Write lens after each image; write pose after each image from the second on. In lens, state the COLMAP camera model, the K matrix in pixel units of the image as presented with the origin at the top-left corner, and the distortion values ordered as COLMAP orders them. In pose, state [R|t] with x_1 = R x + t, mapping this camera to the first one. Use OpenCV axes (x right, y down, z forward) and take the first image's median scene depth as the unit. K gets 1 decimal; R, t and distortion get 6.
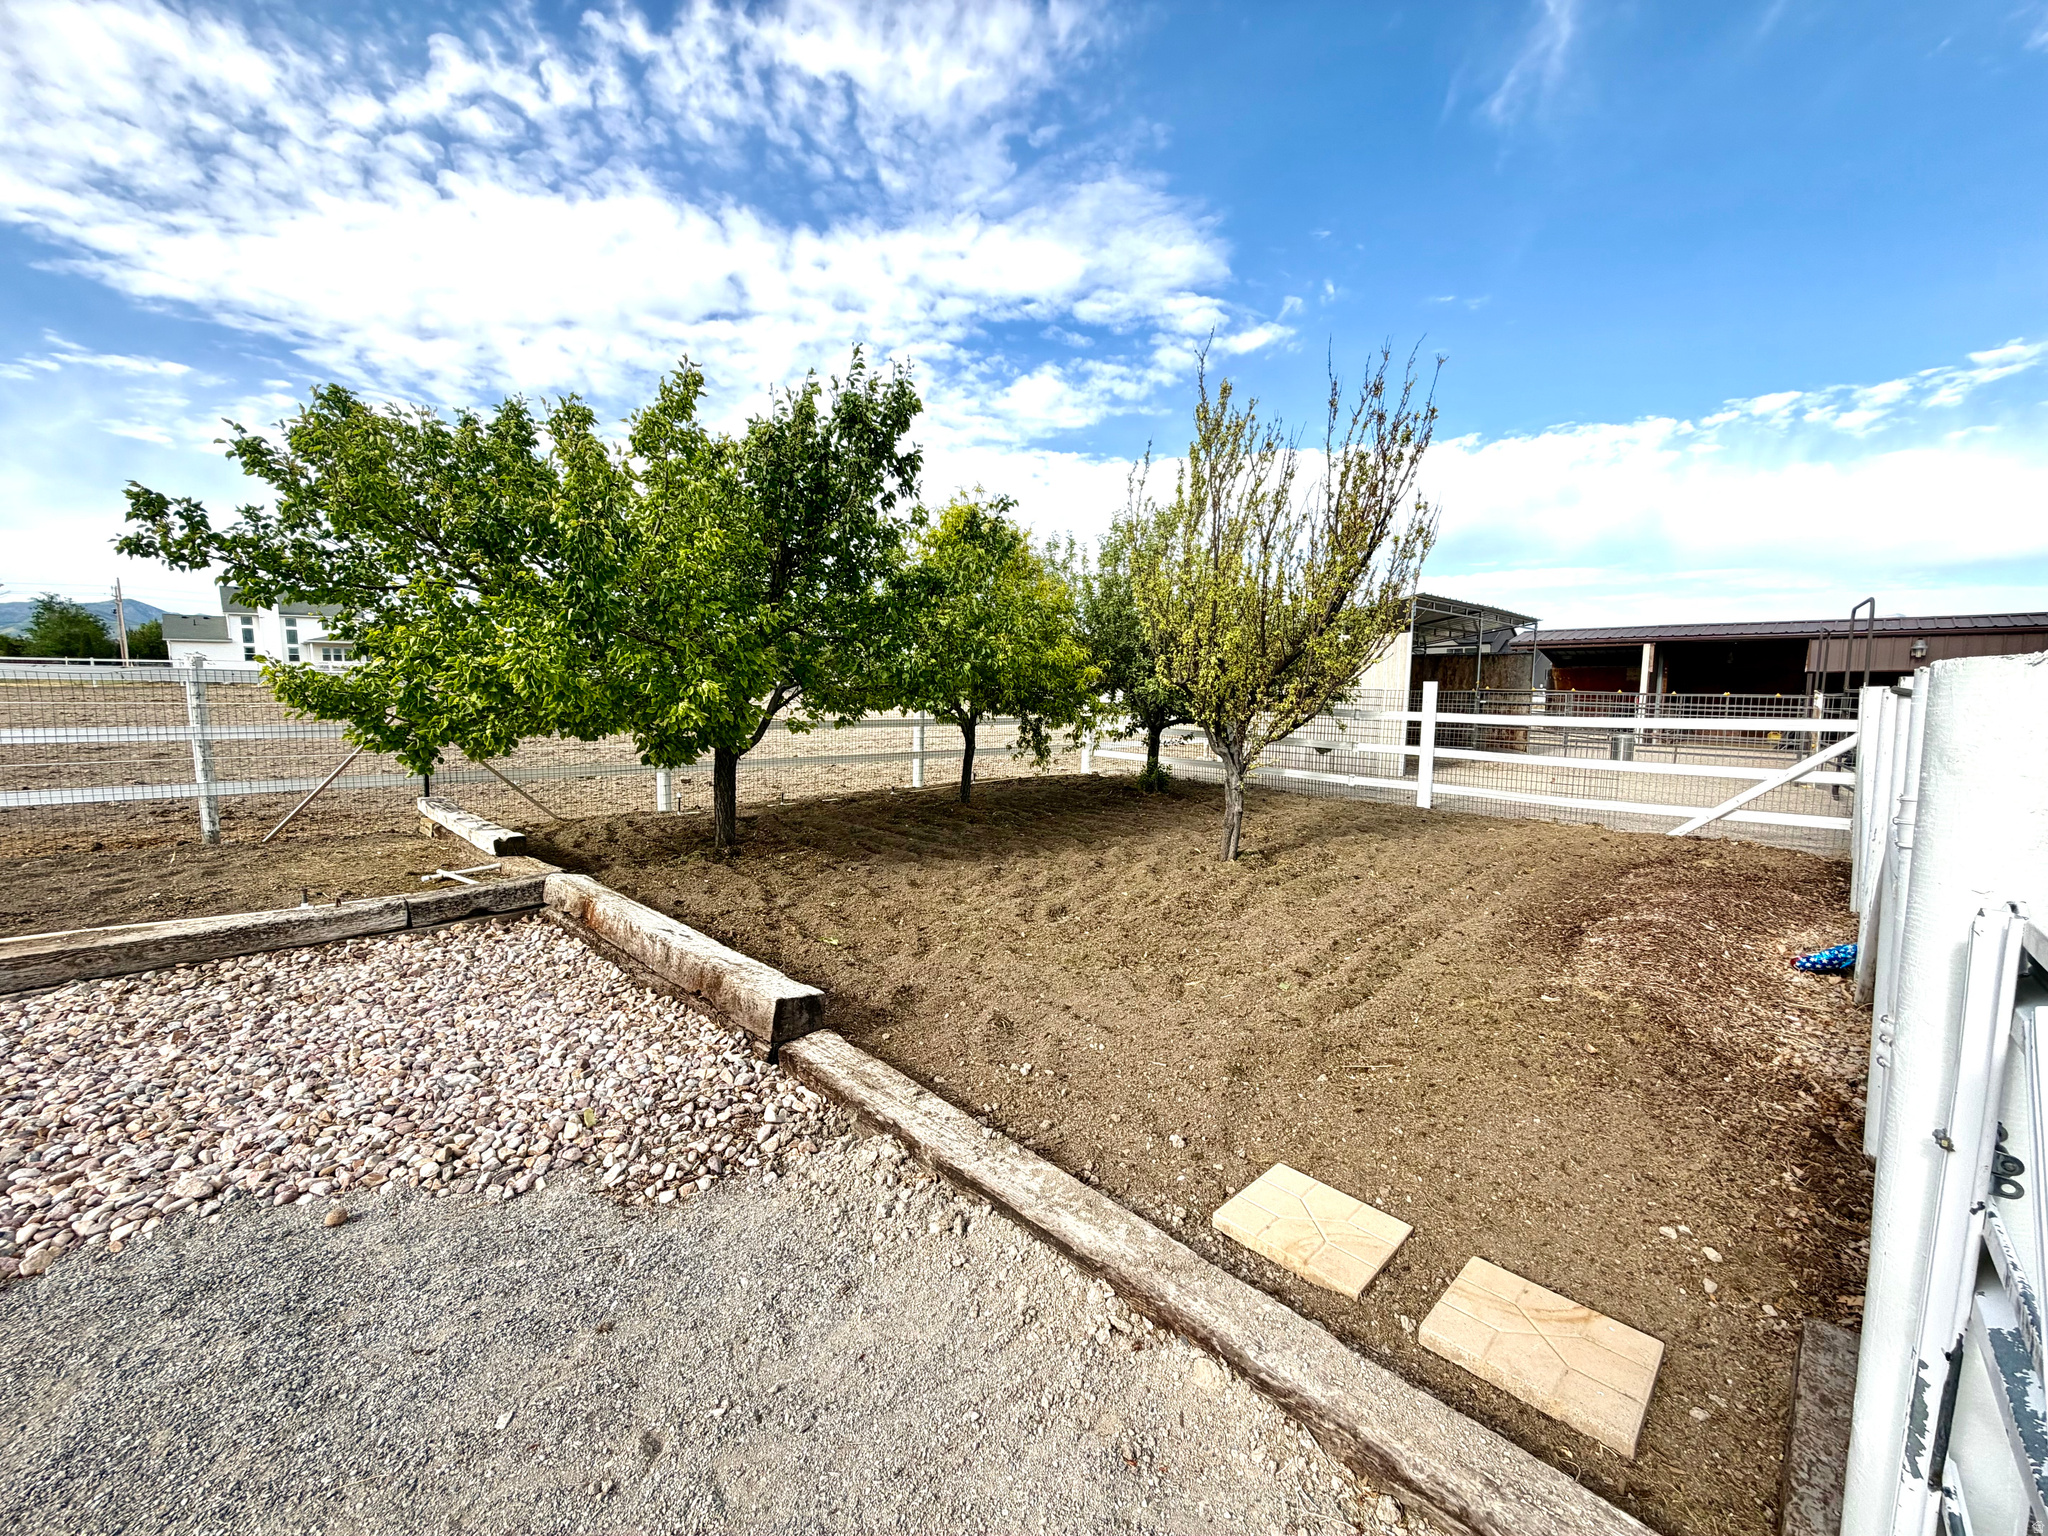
lens RADIAL K [[814.0, 0, 1017.5], [0, 814.0, 770.5], [0, 0, 1]] dist [-0.000880, 0.000612]
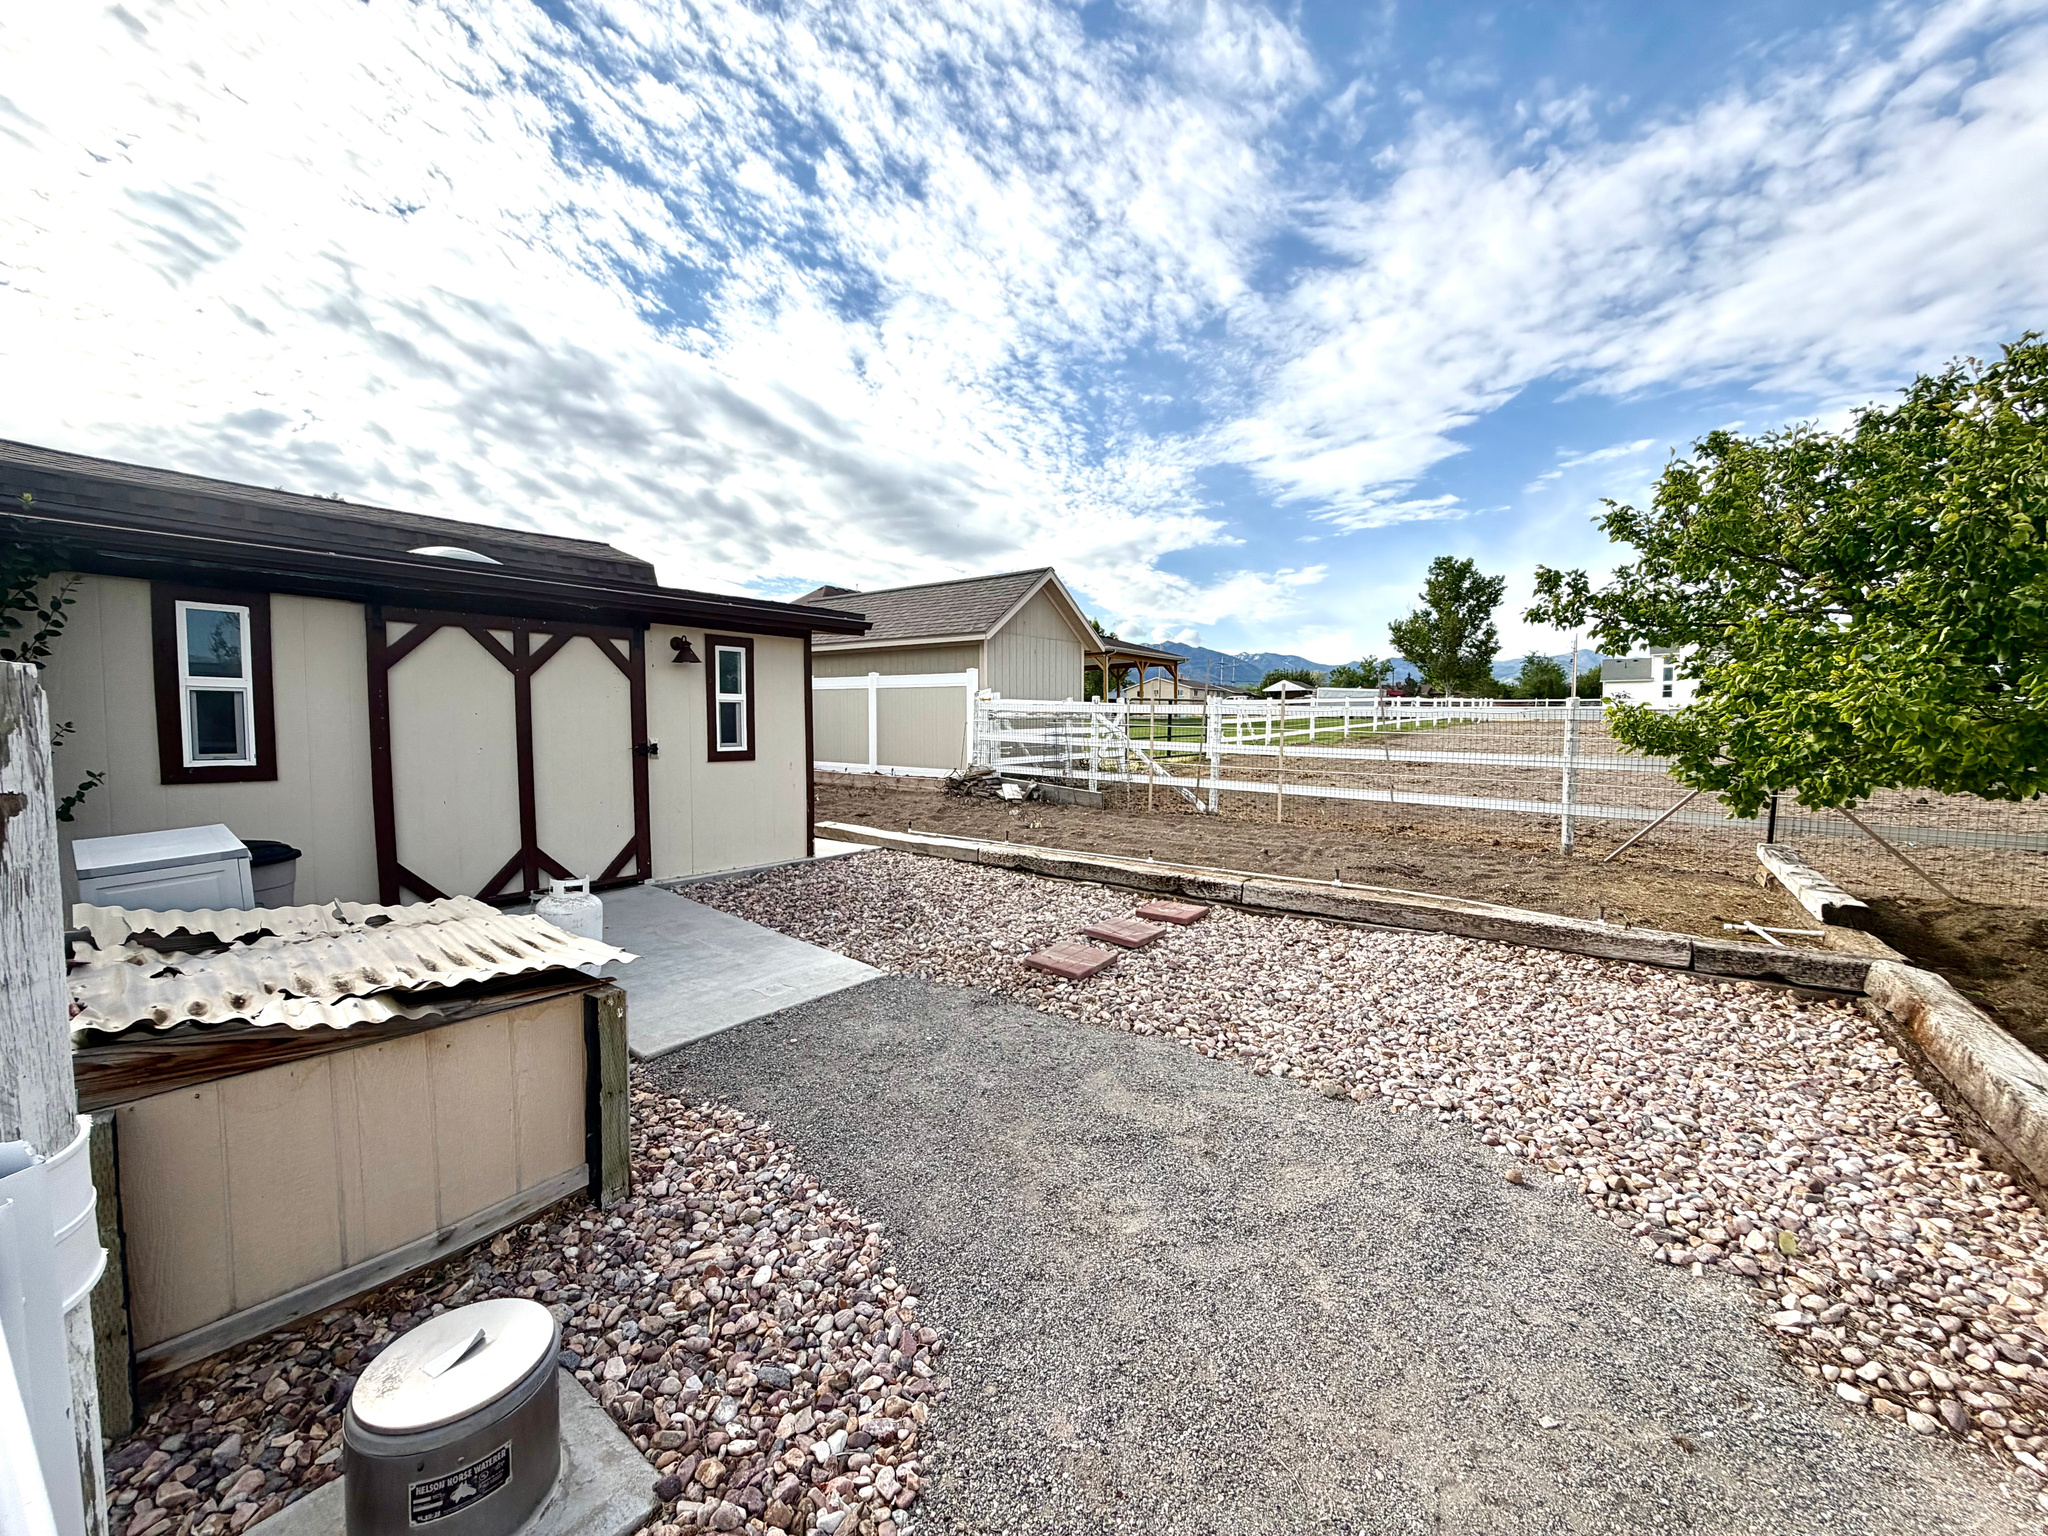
lens RADIAL K [[814.0, 0, 1017.5], [0, 814.0, 770.5], [0, 0, 1]] dist [-0.000880, 0.000612]
pose [[0.144924, 0.061554, -0.987526, 0.119103], [-0.103153, 0.993564, 0.046792, -0.010862], [0.984051, 0.095085, 0.150341, 0.035561]]
